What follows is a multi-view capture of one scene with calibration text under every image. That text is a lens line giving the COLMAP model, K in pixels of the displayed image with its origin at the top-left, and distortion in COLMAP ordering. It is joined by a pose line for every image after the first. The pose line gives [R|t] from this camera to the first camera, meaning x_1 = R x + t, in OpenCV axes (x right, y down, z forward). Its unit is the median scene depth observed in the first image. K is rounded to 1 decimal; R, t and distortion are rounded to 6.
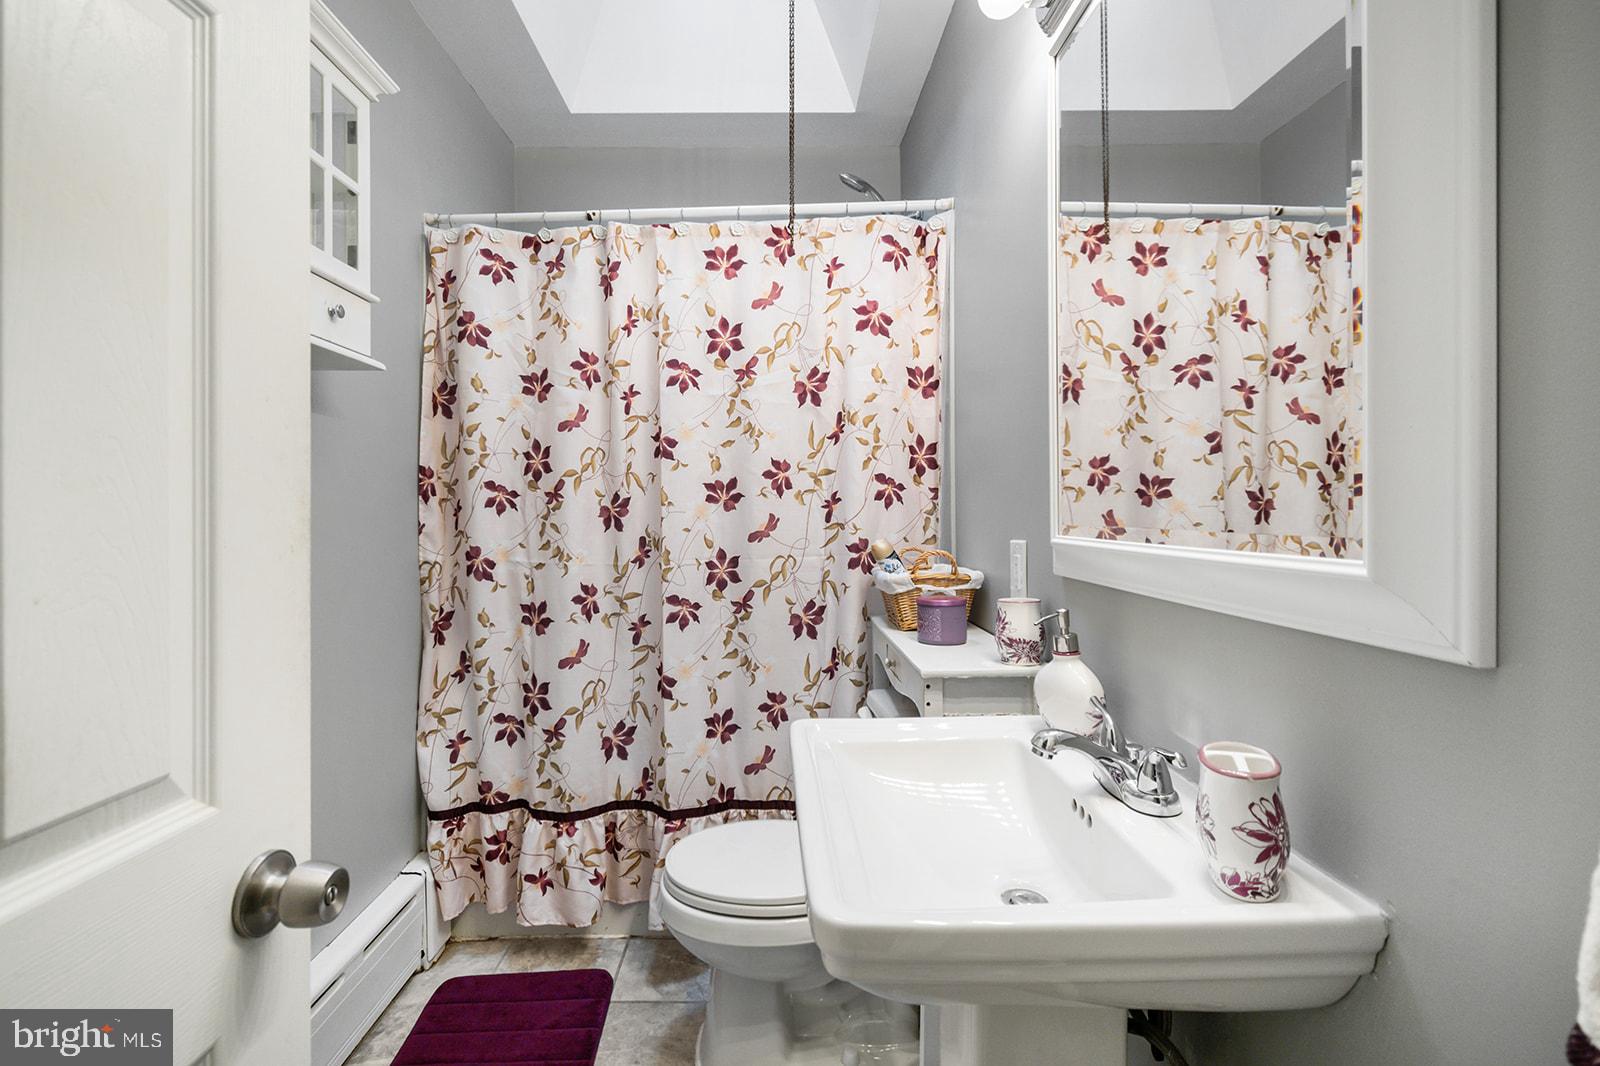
lens RADIAL K [[677.7, 0, 788.1], [0, 677.7, 502.7], [0, 0, 1]] dist [0.001456, -0.000070]
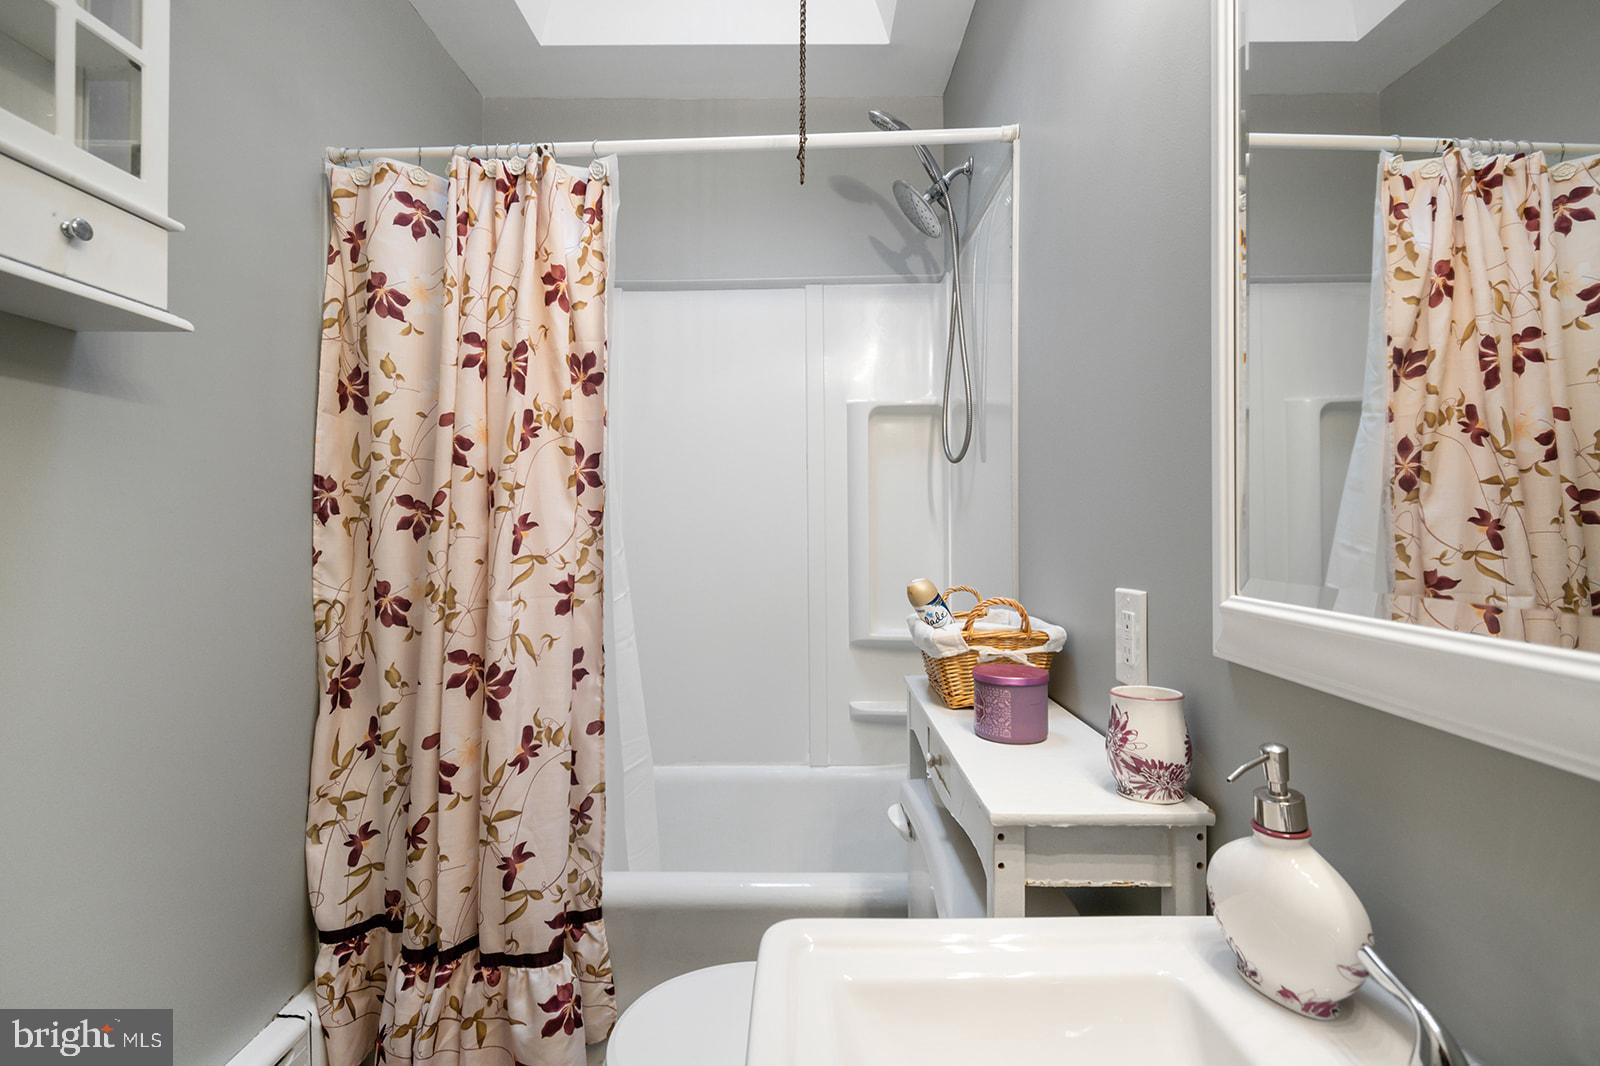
lens RADIAL K [[717.2, 0, 801.0], [0, 717.2, 521.0], [0, 0, 1]] dist [-0.003097, -0.001178]
pose [[0.999733, 0.006485, -0.022163, 0.022990], [-0.006445, 0.999977, 0.001891, -0.007378], [0.022175, -0.001747, 0.999753, 0.204858]]
